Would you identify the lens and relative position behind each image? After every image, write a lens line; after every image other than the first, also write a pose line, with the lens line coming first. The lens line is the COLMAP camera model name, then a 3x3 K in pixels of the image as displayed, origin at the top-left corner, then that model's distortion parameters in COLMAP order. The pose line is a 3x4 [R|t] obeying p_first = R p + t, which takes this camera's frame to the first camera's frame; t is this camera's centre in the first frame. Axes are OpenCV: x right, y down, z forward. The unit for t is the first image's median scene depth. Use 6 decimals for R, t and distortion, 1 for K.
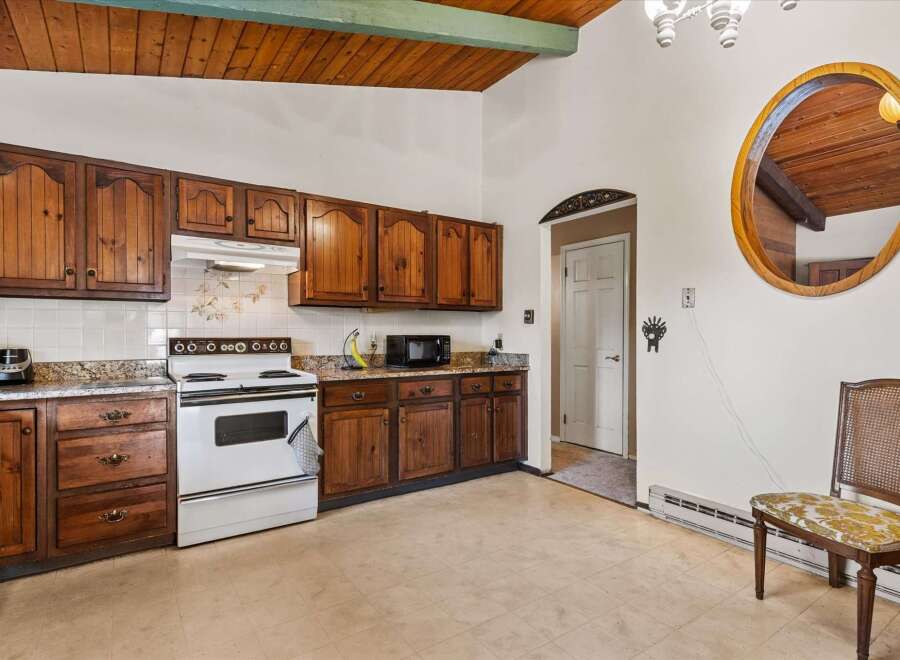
lens RADIAL K [[466.3, 0, 465.2], [0, 466.3, 333.0], [0, 0, 1]] dist [-0.003767, -0.000771]
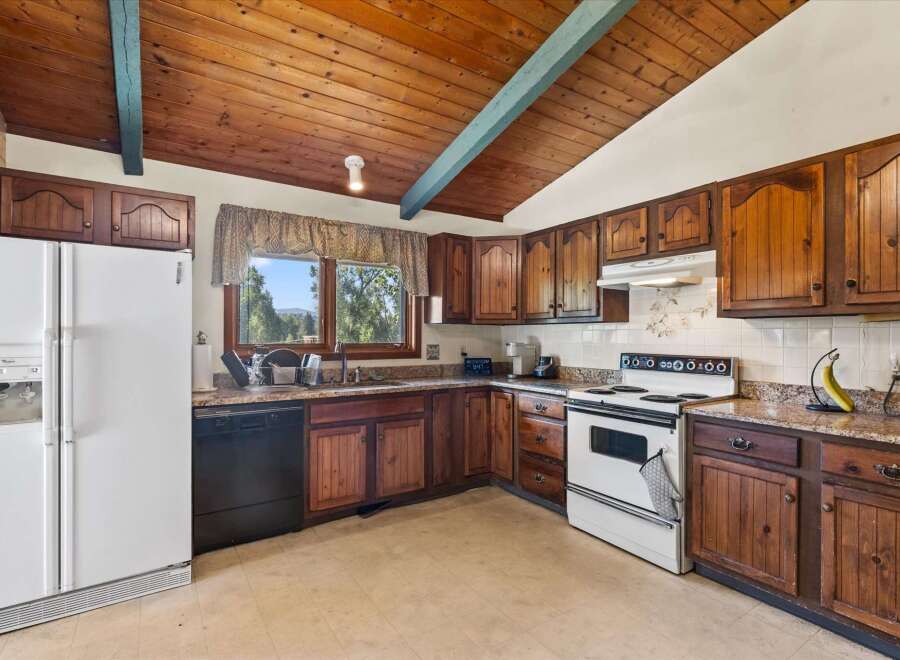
lens RADIAL K [[466.3, 0, 465.2], [0, 466.3, 333.0], [0, 0, 1]] dist [-0.003767, -0.000771]
pose [[-0.028664, -0.004603, -0.999579, 0.517335], [-0.004292, 0.999981, -0.004482, -0.031576], [0.999580, 0.004161, -0.028683, 0.620796]]
